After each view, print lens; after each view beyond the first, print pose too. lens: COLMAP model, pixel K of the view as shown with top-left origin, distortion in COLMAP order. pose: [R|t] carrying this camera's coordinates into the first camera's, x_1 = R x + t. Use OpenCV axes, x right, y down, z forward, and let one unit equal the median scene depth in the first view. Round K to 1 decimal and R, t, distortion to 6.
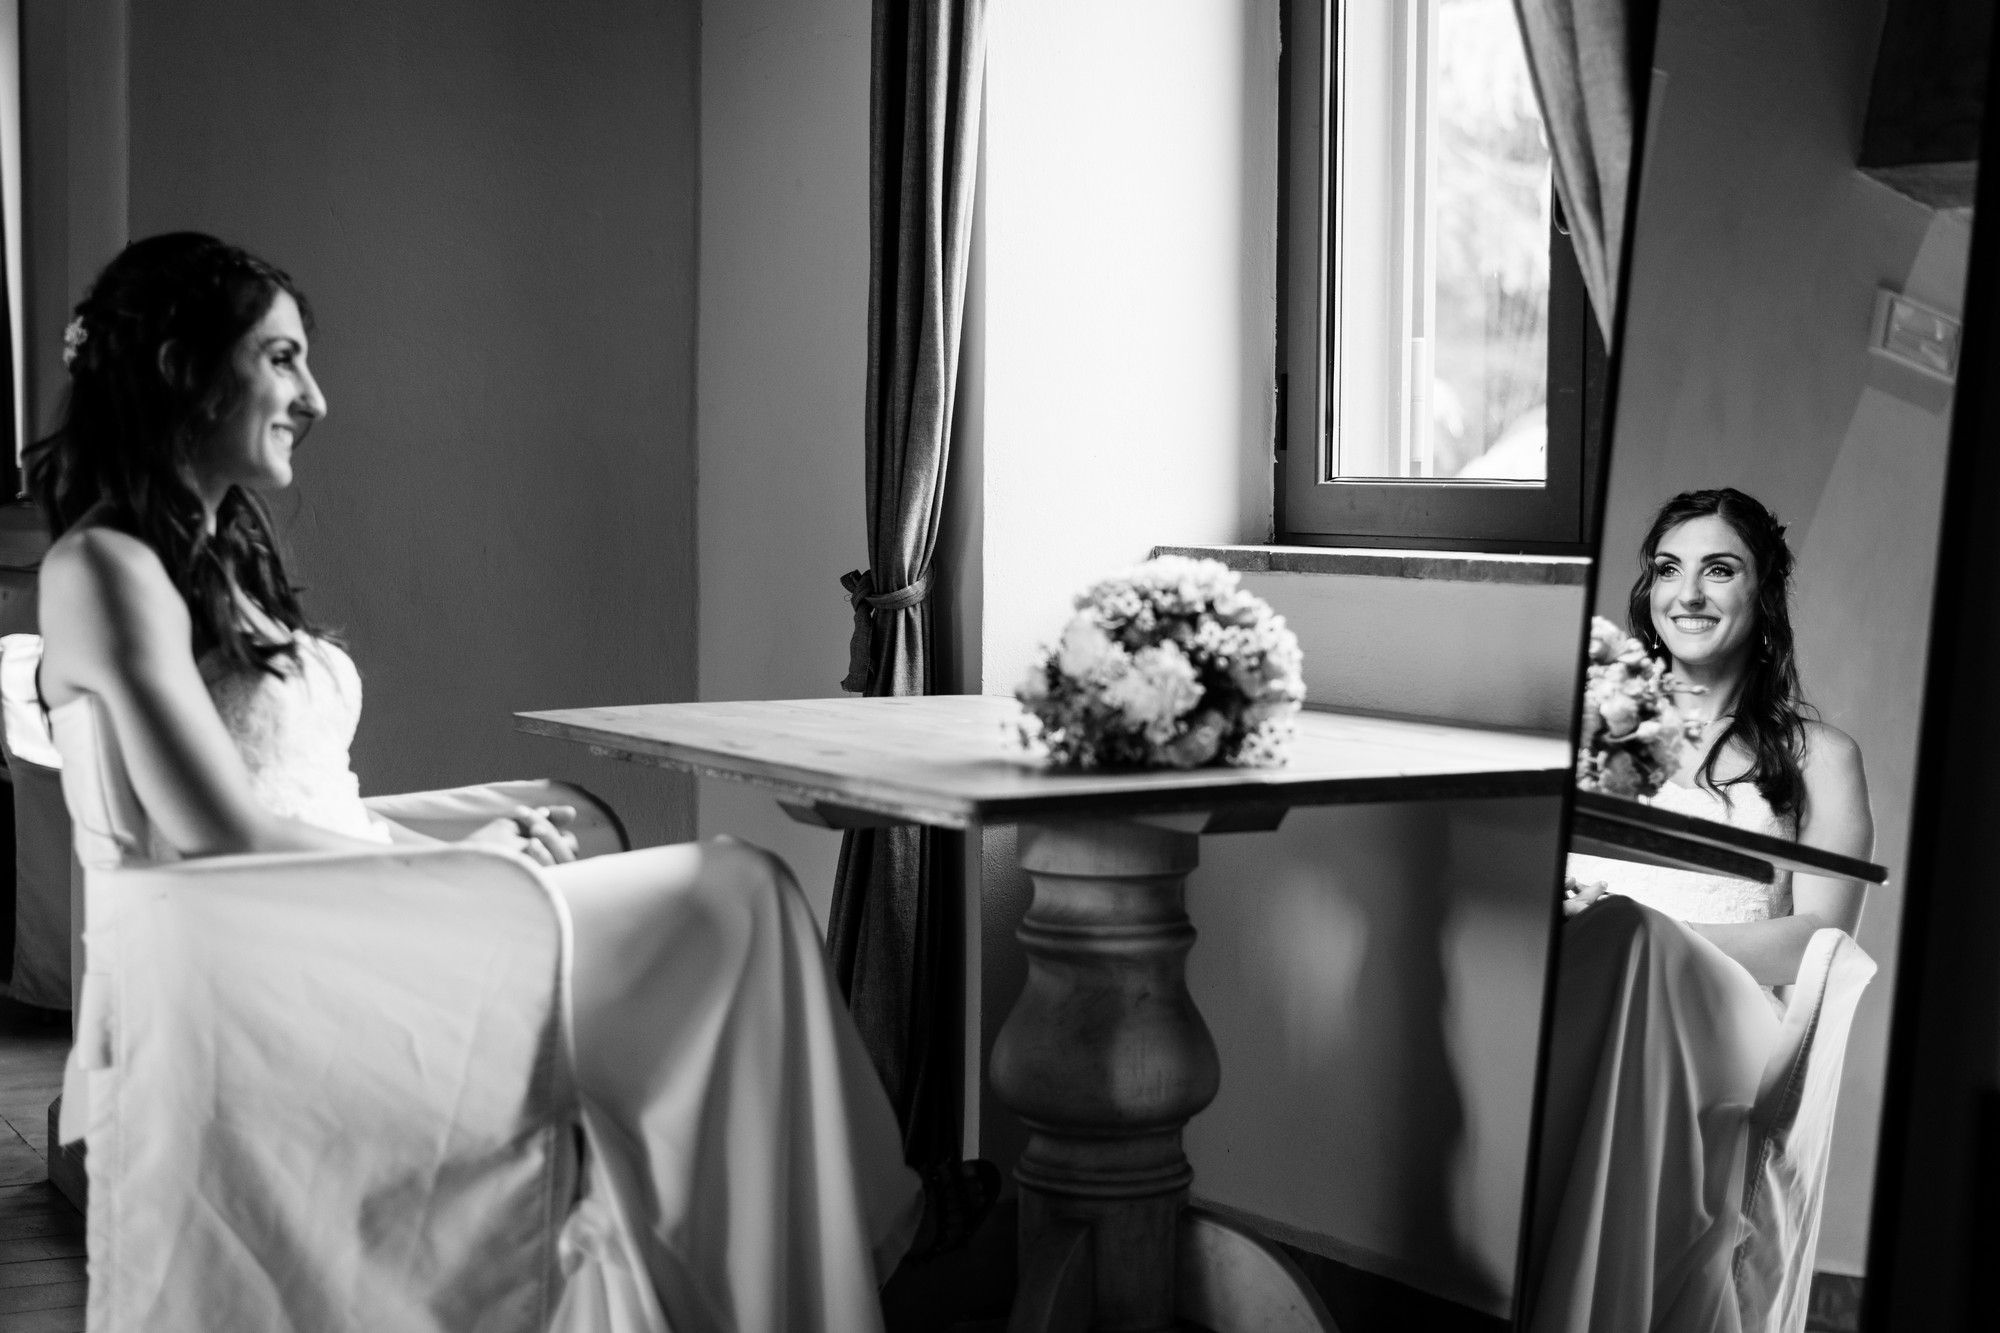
lens RADIAL K [[2878.1, 0, 1002.6], [0, 2878.1, 665.1], [0, 0, 1]] dist [0.018419, 0.031797]
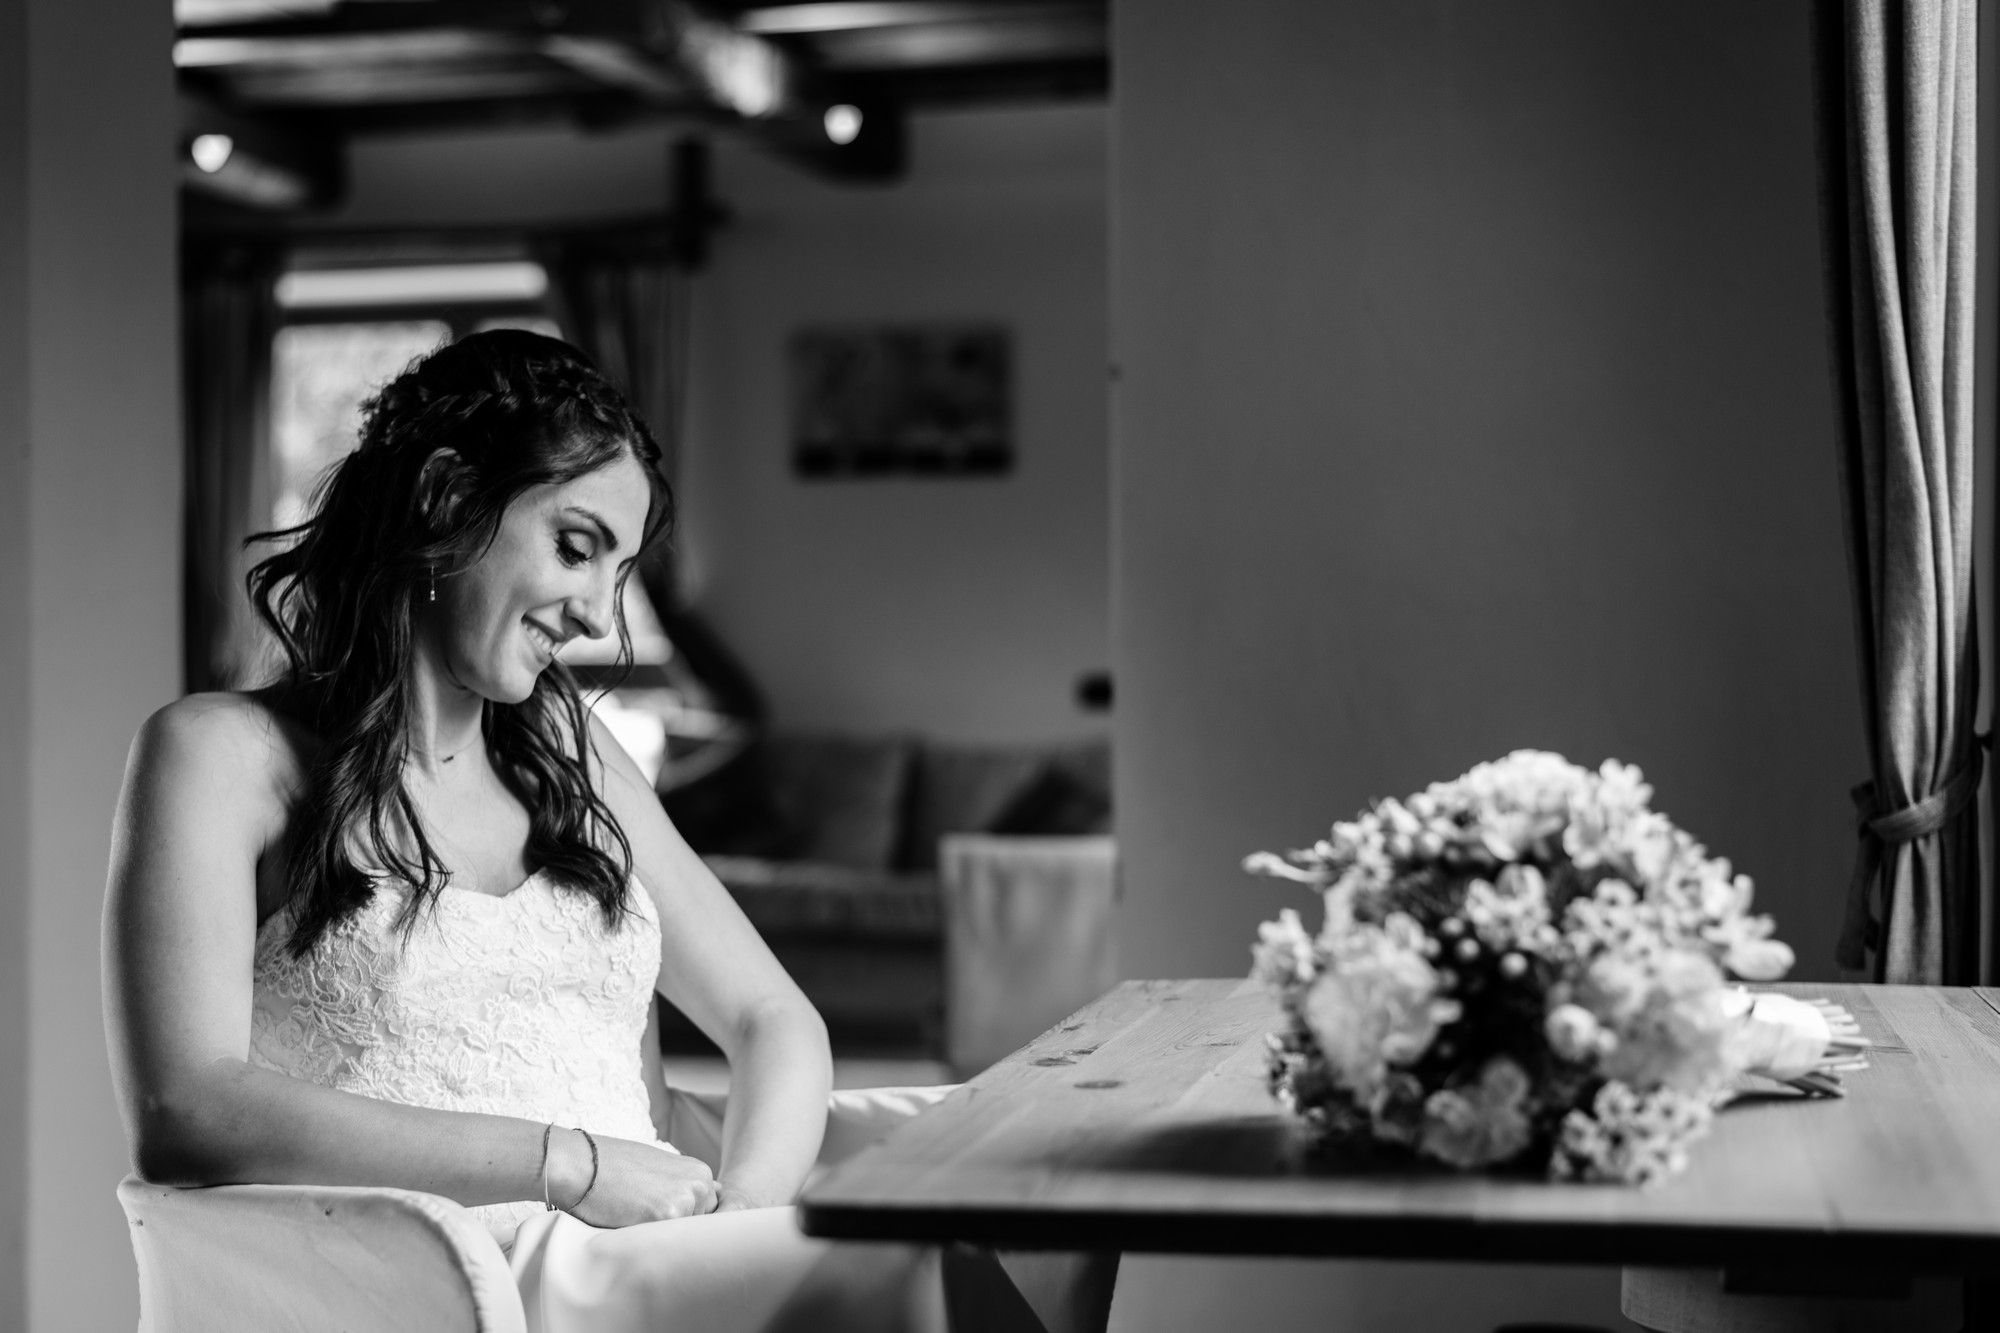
lens RADIAL K [[2878.1, 0, 1002.6], [0, 2878.1, 665.1], [0, 0, 1]] dist [0.018419, 0.031797]
pose [[0.737319, -0.026242, -0.675035, 0.347045], [-0.023633, 0.997632, -0.064597, -0.017501], [0.675131, 0.063582, 0.734953, 0.564842]]
